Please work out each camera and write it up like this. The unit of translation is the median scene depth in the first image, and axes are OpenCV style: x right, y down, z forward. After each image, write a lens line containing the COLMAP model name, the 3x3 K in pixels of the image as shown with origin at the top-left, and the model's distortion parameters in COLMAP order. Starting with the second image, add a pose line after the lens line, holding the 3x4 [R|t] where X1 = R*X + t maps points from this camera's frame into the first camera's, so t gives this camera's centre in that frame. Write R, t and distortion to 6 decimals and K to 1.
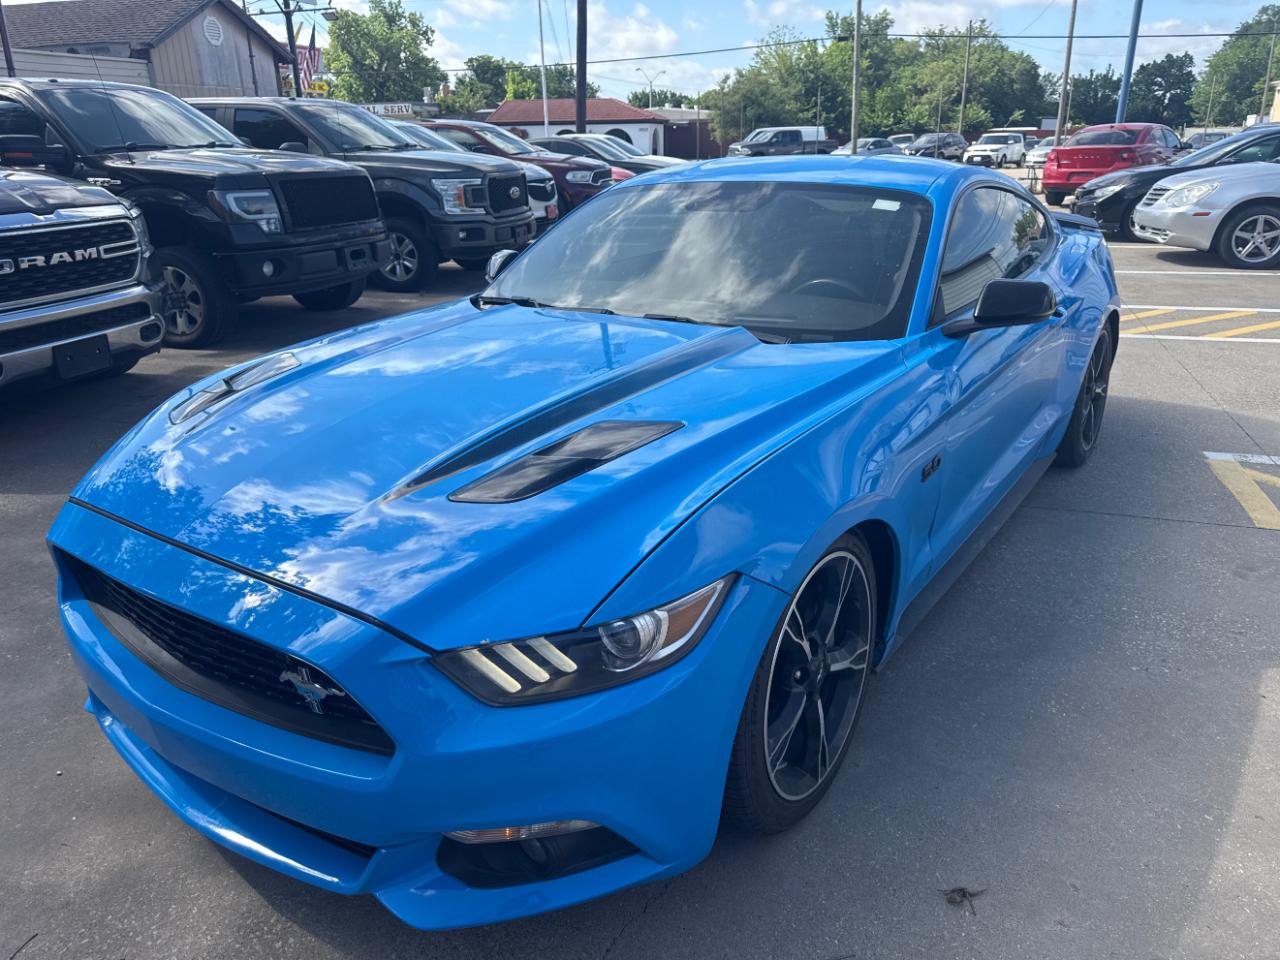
lens RADIAL K [[910.5, 0, 639.7], [0, 910.5, 487.3], [0, 0, 1]] dist [0.020129, -0.020696]
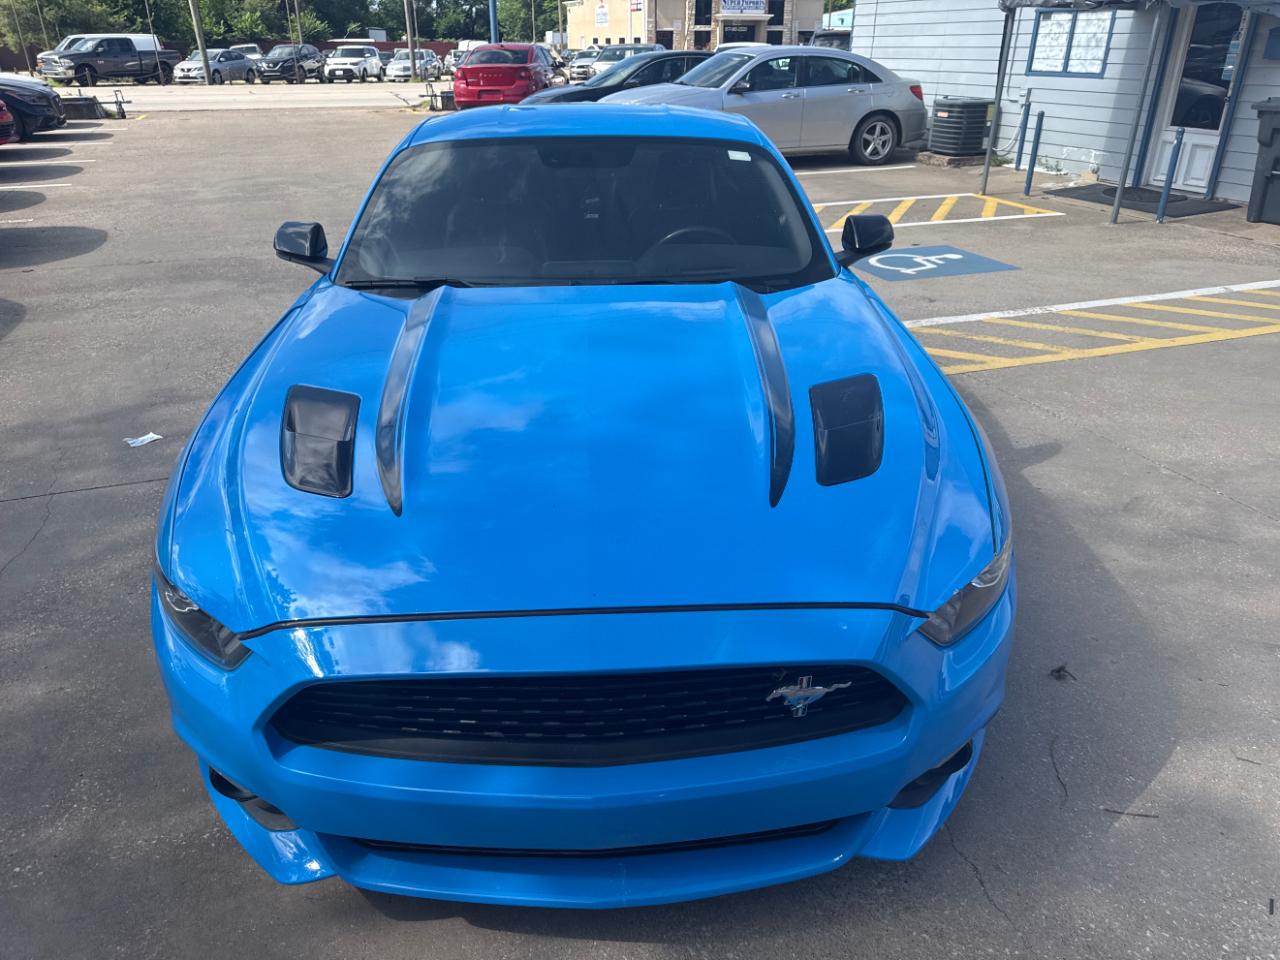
lens RADIAL K [[910.5, 0, 636.3], [0, 910.5, 487.9], [0, 0, 1]] dist [0.020129, -0.020696]
pose [[0.790087, -0.255410, 0.557251, -0.086581], [0.207280, 0.966830, 0.149249, -0.016835], [-0.576886, -0.002413, 0.816821, 0.024045]]
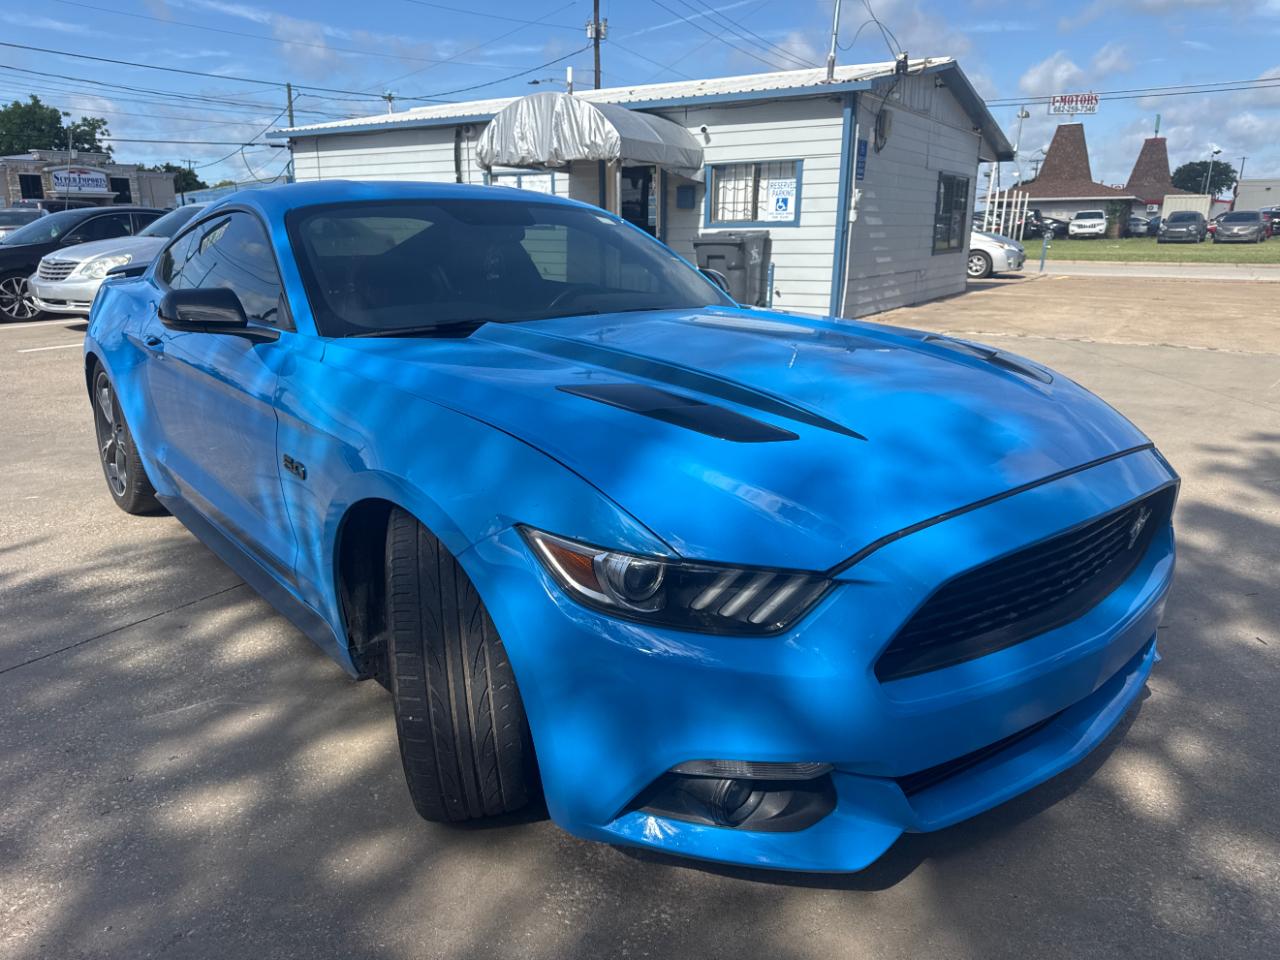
lens RADIAL K [[910.5, 0, 639.2], [0, 910.5, 492.3], [0, 0, 1]] dist [0.020129, -0.020696]
pose [[0.250872, -0.256701, 0.933364, -0.145472], [0.342896, 0.925246, 0.162304, -0.024466], [-0.905255, 0.279329, 0.320140, 0.105324]]
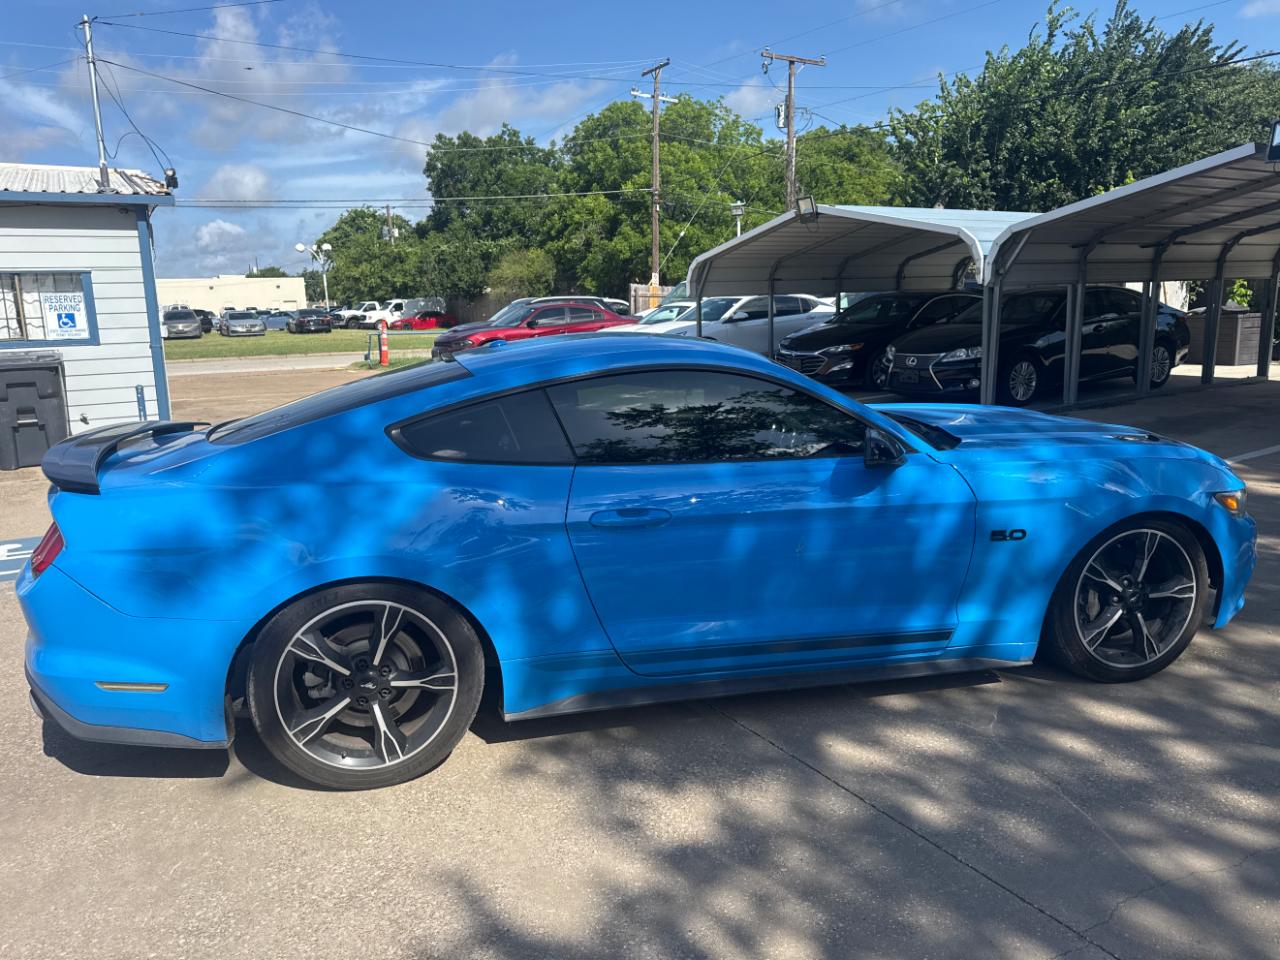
lens RADIAL K [[910.5, 0, 629.3], [0, 910.5, 480.1], [0, 0, 1]] dist [0.020129, -0.020696]
pose [[-0.744307, -0.092974, 0.661334, -0.098067], [0.267936, 0.865498, 0.423229, -0.128453], [-0.611733, 0.492208, -0.619285, 0.337308]]
